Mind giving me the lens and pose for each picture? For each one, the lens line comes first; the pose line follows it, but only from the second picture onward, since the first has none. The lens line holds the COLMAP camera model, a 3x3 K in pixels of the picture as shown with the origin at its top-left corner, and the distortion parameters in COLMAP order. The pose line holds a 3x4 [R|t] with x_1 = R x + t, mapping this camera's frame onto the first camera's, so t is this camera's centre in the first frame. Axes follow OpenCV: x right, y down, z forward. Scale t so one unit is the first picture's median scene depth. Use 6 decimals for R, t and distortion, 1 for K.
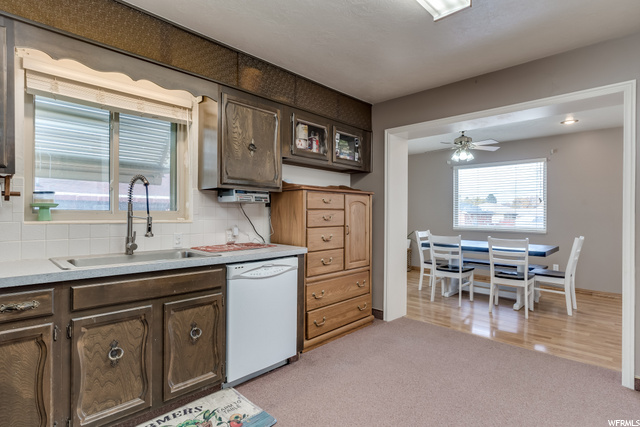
lens RADIAL K [[326.3, 0, 318.6], [0, 326.3, 213.8], [0, 0, 1]] dist [-0.002562, 0.001115]
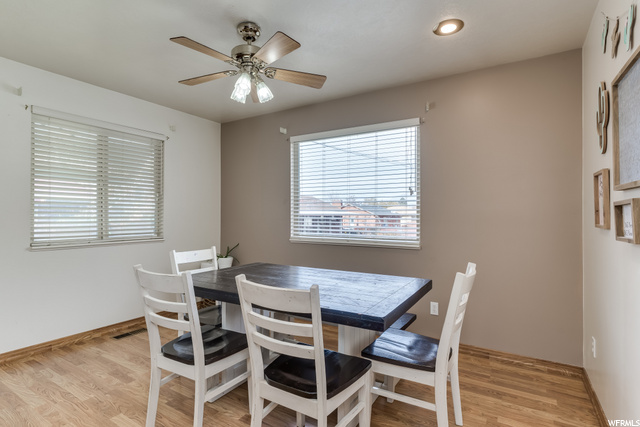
lens RADIAL K [[326.3, 0, 318.6], [0, 326.3, 213.8], [0, 0, 1]] dist [-0.002562, 0.001115]
pose [[0.973753, -0.002894, 0.227587, 0.531341], [0.004349, 0.999973, -0.005895, 0.001054], [-0.227564, 0.006730, 0.973740, 0.646131]]
